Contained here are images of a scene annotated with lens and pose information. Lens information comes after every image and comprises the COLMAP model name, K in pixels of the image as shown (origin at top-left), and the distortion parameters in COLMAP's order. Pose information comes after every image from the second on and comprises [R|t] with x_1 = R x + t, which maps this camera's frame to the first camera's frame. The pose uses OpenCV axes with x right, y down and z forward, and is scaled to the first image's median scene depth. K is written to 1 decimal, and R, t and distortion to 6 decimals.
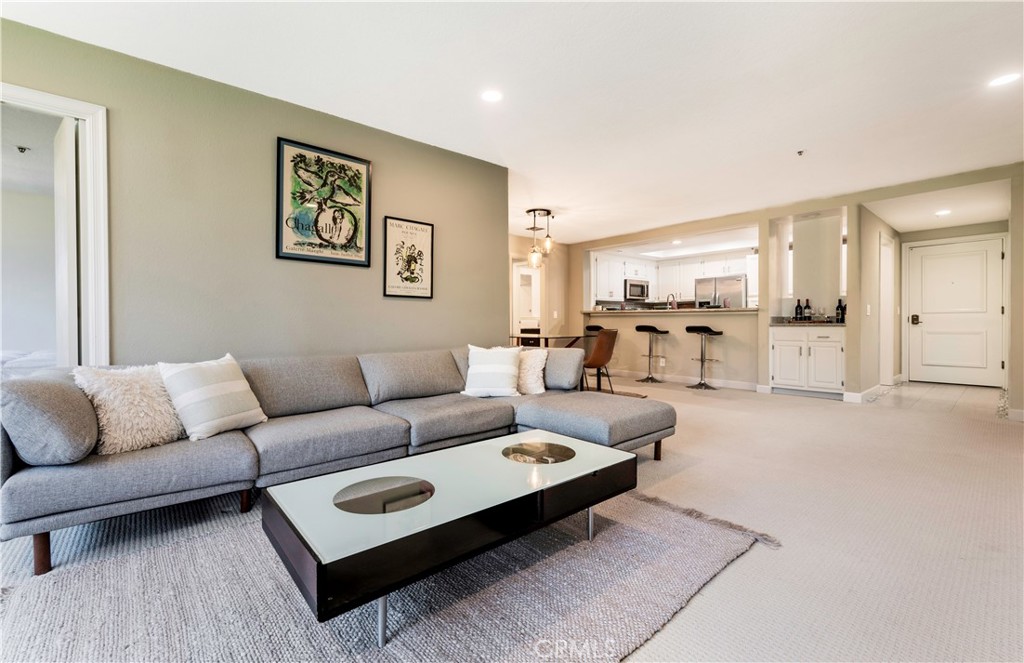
lens RADIAL K [[426.7, 0, 506.3], [0, 426.7, 329.0], [0, 0, 1]] dist [-0.002556, -0.000189]
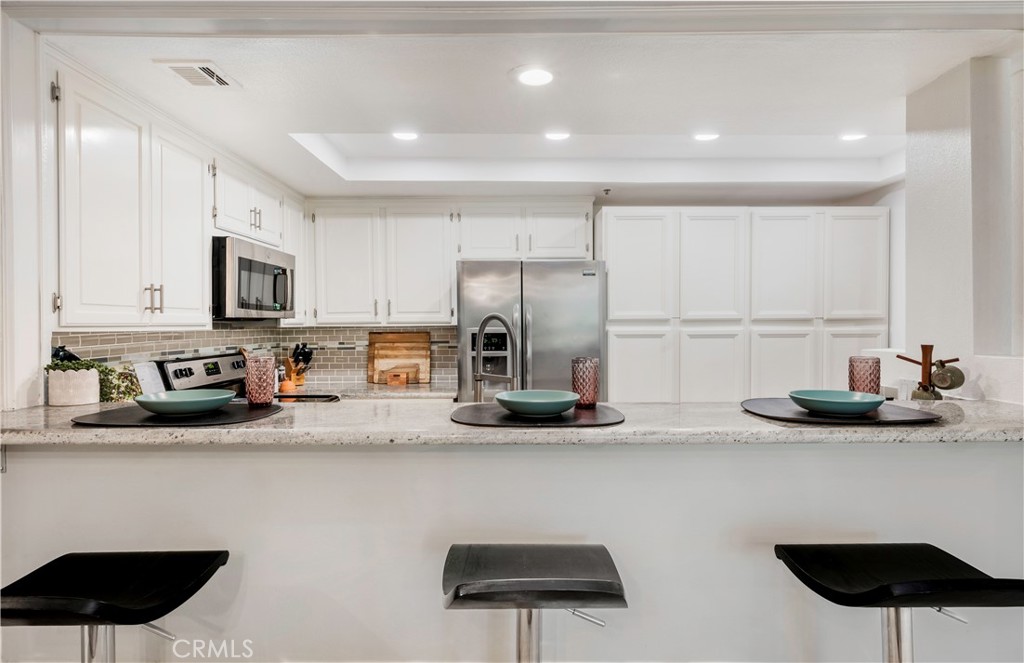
lens RADIAL K [[549.1, 0, 513.0], [0, 549.1, 330.0], [0, 0, 1]] dist [-0.002842, -0.000117]
pose [[0.645729, -0.004212, 0.763555, 0.153568], [0.010663, 0.999937, -0.003502, -0.062636], [-0.763492, 0.010403, 0.645733, 0.685464]]
